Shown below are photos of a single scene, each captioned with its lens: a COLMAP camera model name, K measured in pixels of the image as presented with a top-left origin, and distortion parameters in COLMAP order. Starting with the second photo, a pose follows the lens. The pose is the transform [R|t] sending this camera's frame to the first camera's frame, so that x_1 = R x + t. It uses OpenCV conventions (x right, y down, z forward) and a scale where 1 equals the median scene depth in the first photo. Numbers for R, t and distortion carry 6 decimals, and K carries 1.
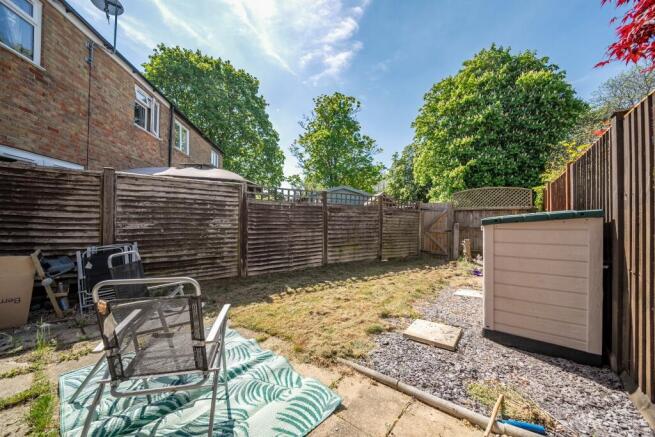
lens RADIAL K [[243.9, 0, 326.7], [0, 243.9, 218.0], [0, 0, 1]] dist [-0.016069, -0.000113]
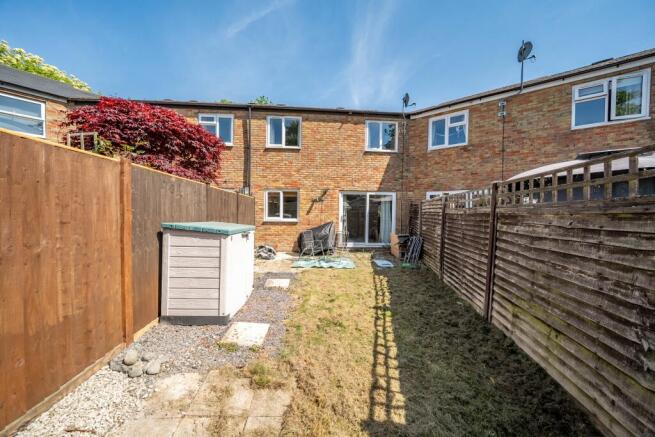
lens RADIAL K [[227.3, 0, 324.6], [0, 227.3, 219.0], [0, 0, 1]] dist [-0.021241, 0.001487]
pose [[-0.744337, 0.003027, -0.667798, 0.180610], [-0.011777, 0.999775, 0.017659, -0.011480], [0.667701, 0.021009, -0.744133, 0.342447]]
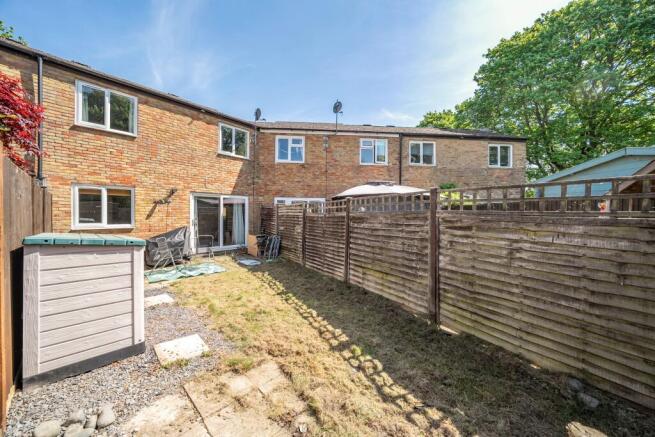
lens RADIAL K [[227.3, 0, 326.8], [0, 227.3, 219.7], [0, 0, 1]] dist [-0.021241, 0.001487]
pose [[-0.066785, 0.011512, -0.997701, 0.246851], [0.004322, 0.999927, 0.011248, -0.013272], [0.997758, -0.003561, -0.066830, 0.300082]]
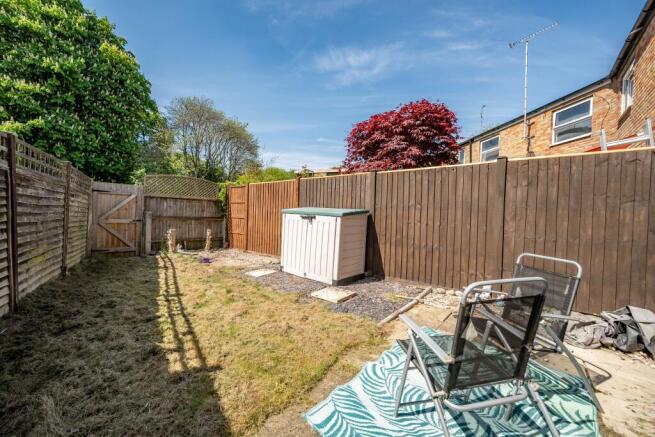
lens RADIAL K [[260.1, 0, 326.0], [0, 260.1, 217.1], [0, 0, 1]] dist [0.001513, 0.000729]
pose [[0.015521, -0.013659, 0.999786, -0.138748], [-0.038285, 0.999165, 0.014245, 0.001573], [-0.999146, -0.038498, 0.014985, 0.137533]]
